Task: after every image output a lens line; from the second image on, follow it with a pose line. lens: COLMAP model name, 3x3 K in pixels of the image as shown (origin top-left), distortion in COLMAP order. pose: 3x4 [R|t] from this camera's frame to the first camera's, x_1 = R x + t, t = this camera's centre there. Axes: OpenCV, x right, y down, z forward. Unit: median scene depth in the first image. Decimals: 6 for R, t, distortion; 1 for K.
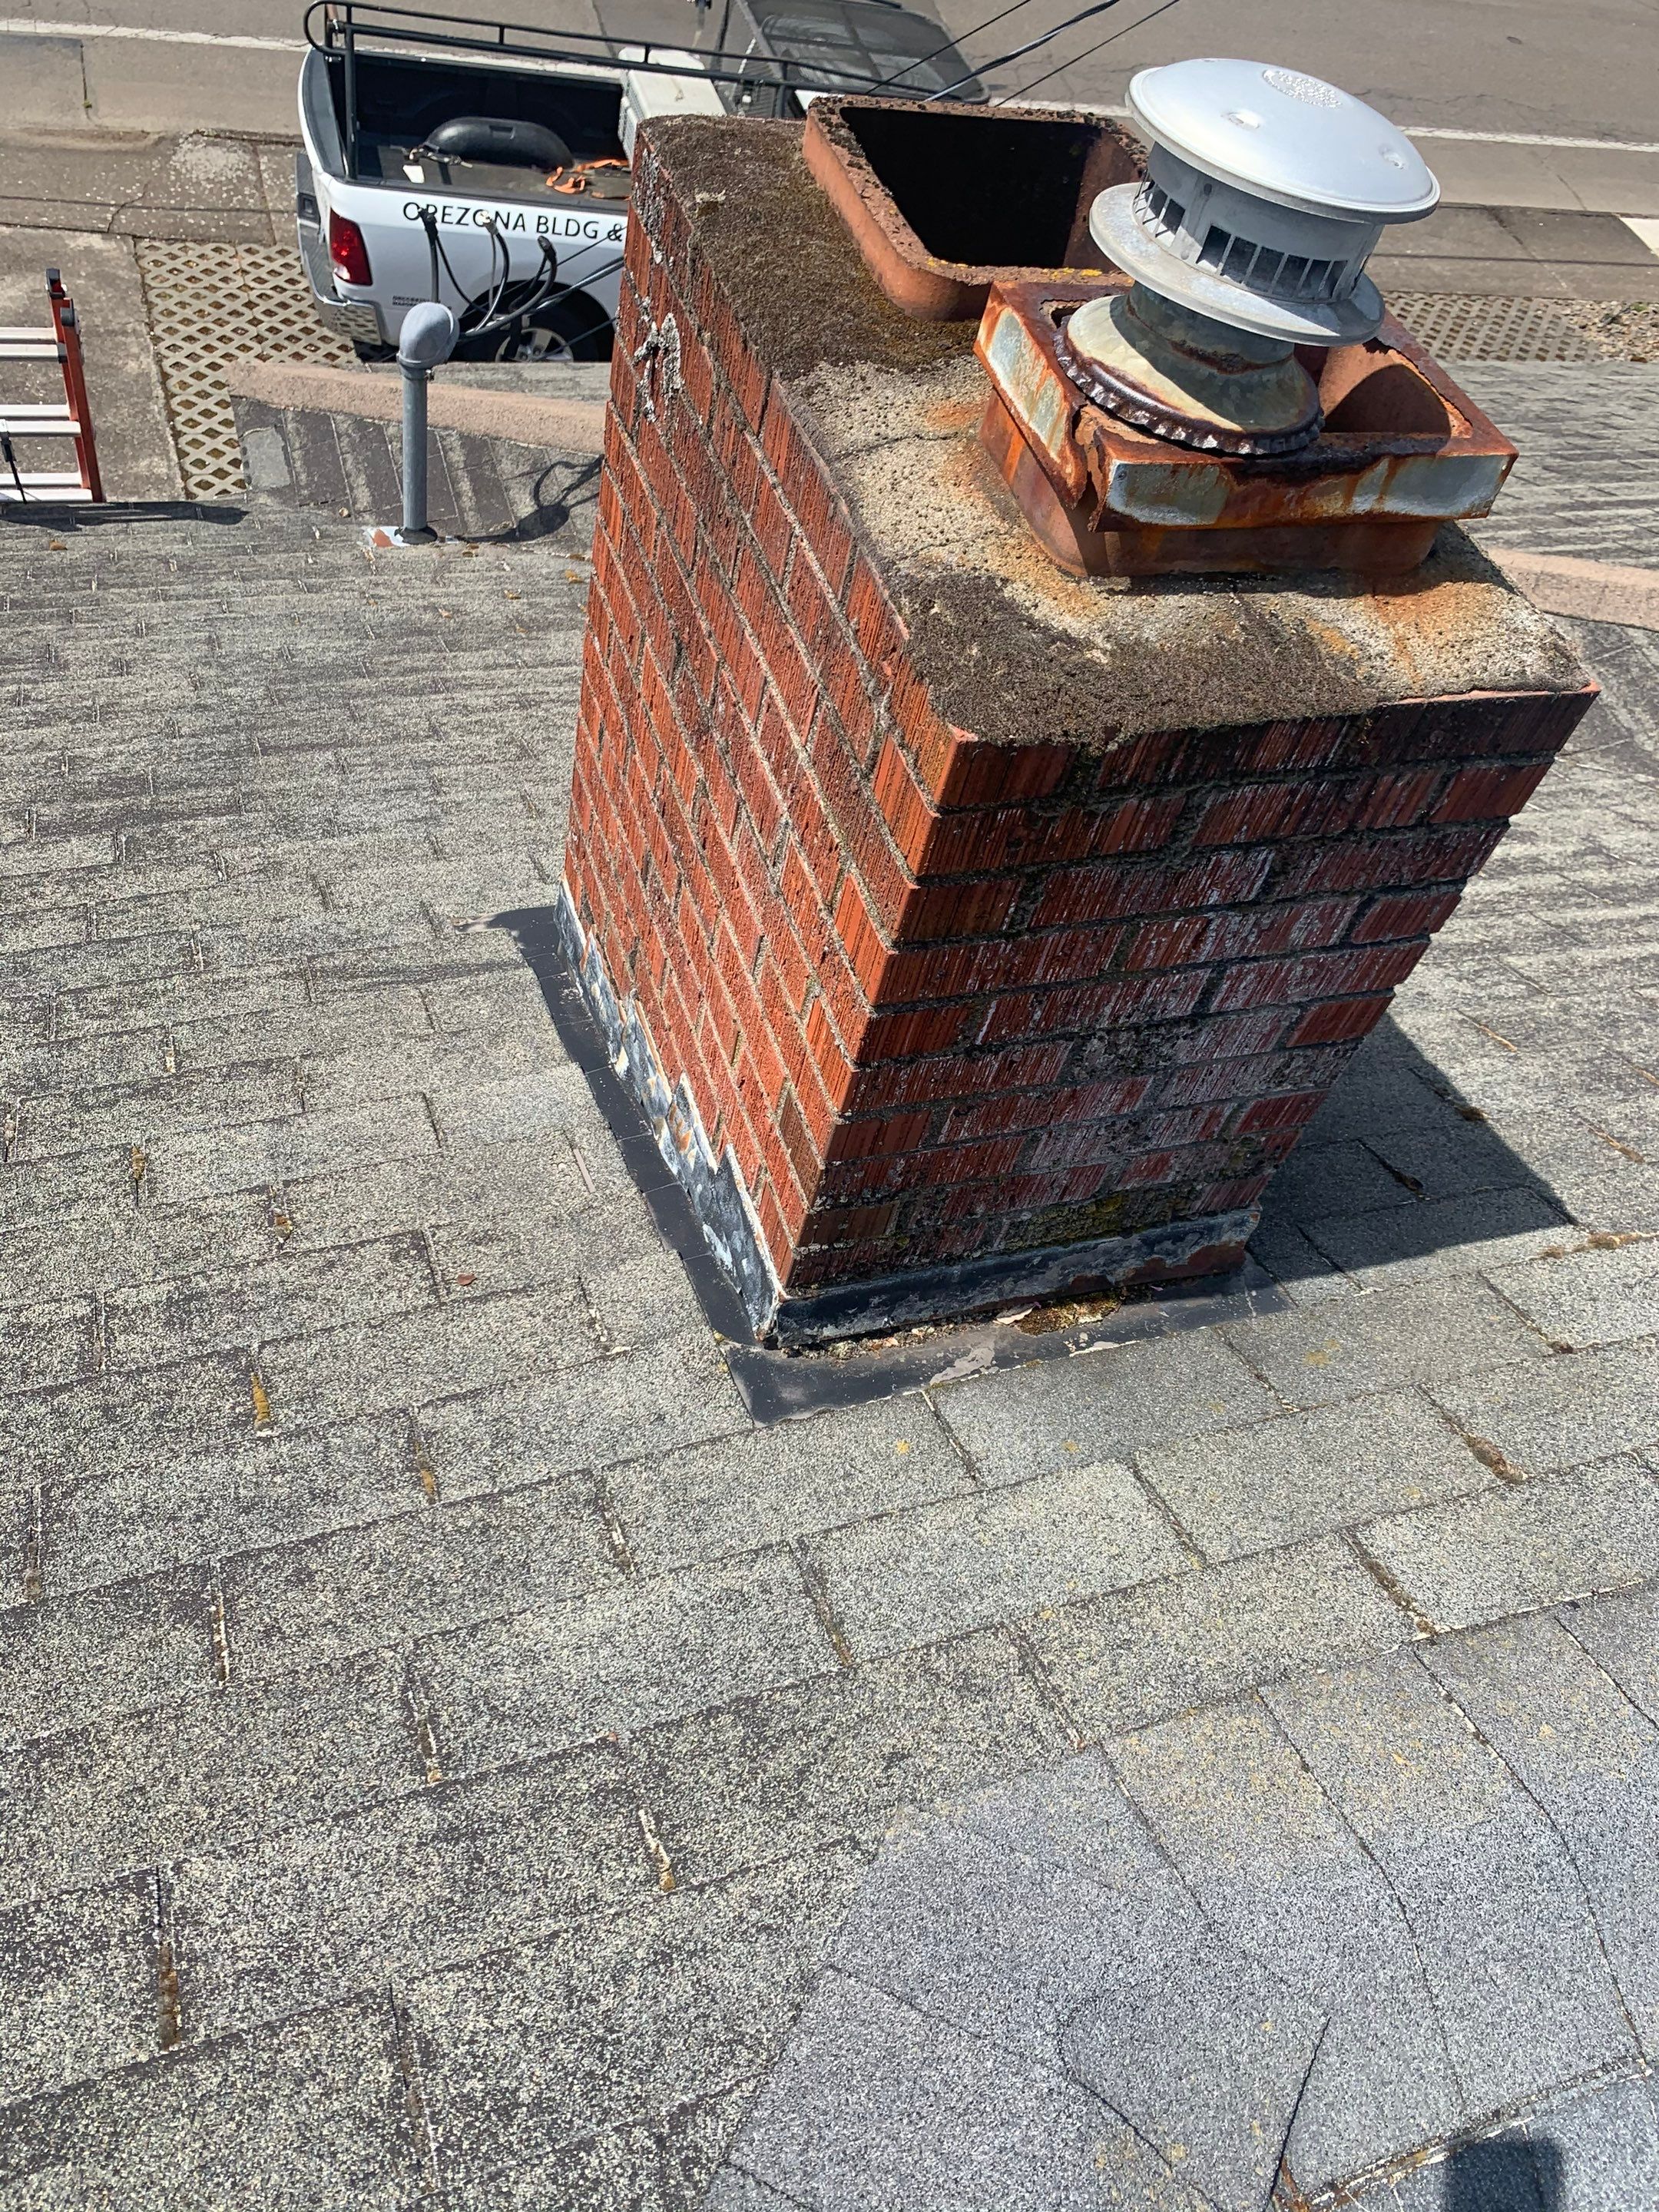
lens RADIAL K [[1705.6, 0, 827.4], [0, 1705.6, 1111.7], [0, 0, 1]] dist [0.009051, -0.002126]
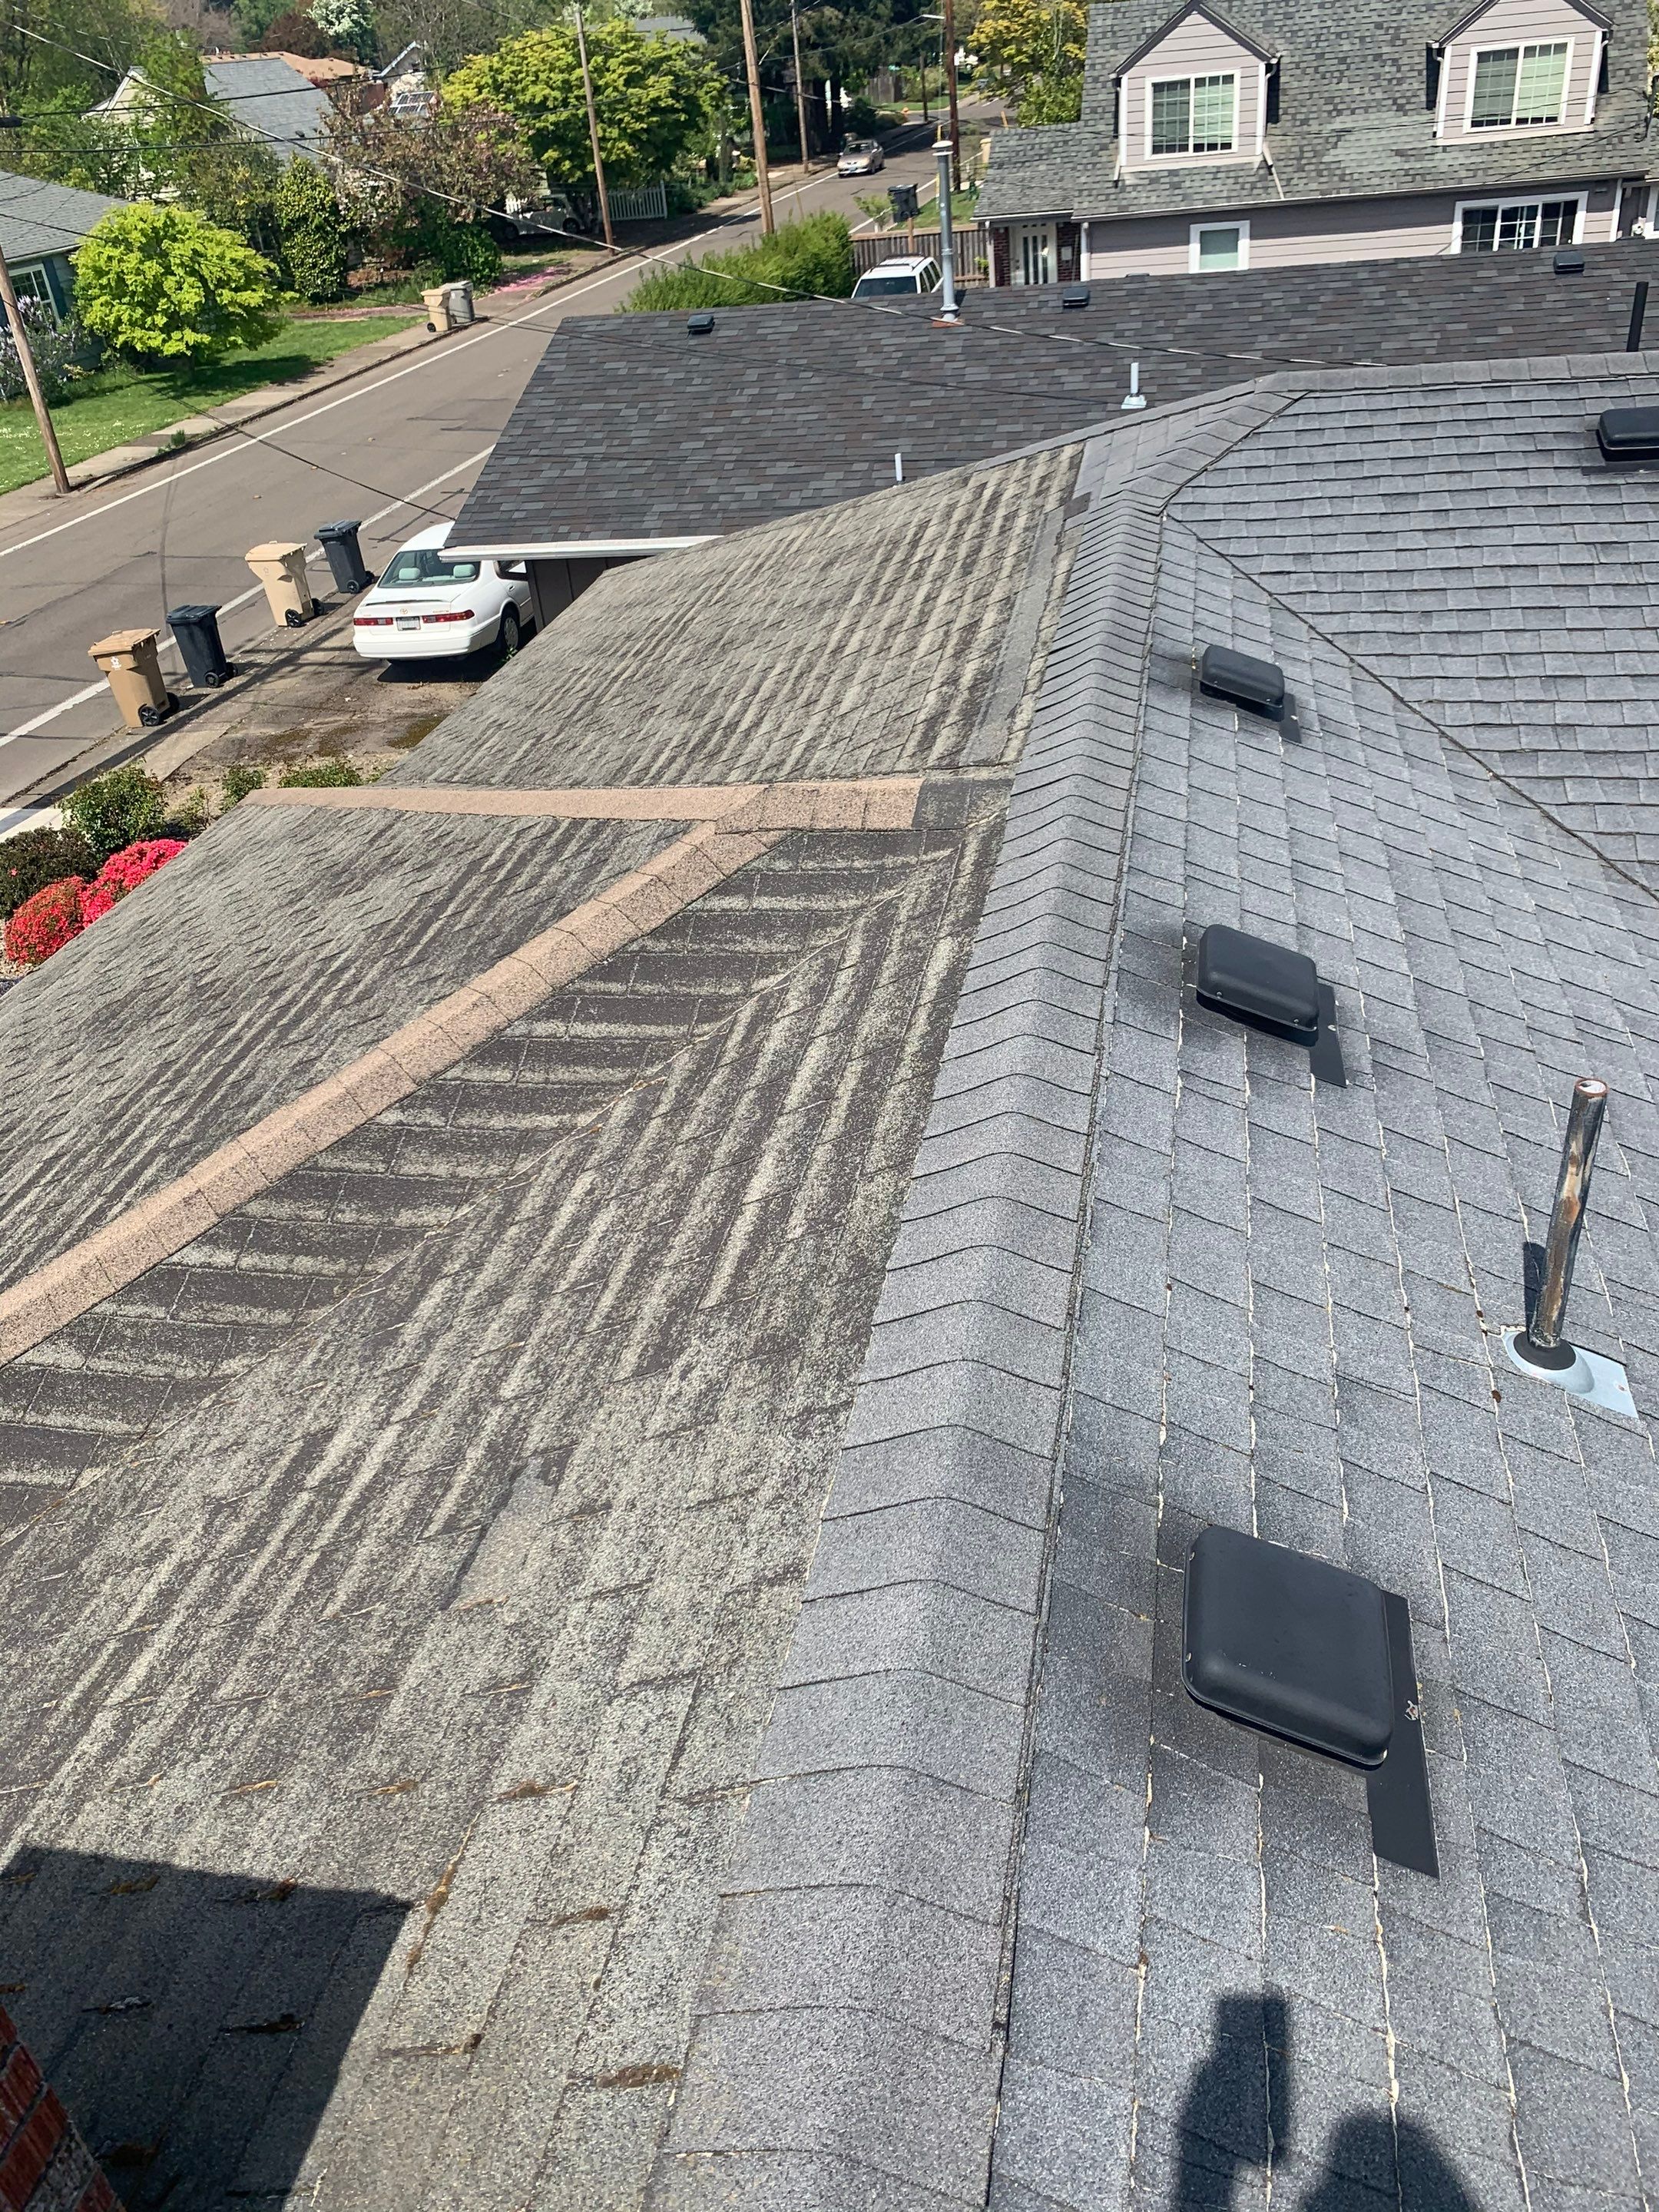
lens RADIAL K [[1705.6, 0, 824.6], [0, 1705.6, 1099.5], [0, 0, 1]] dist [0.009051, -0.002126]
pose [[0.461379, -0.635673, 0.618910, 0.147403], [0.795254, 0.605575, 0.029138, -0.043372], [-0.393319, 0.478747, 0.784922, -0.114955]]
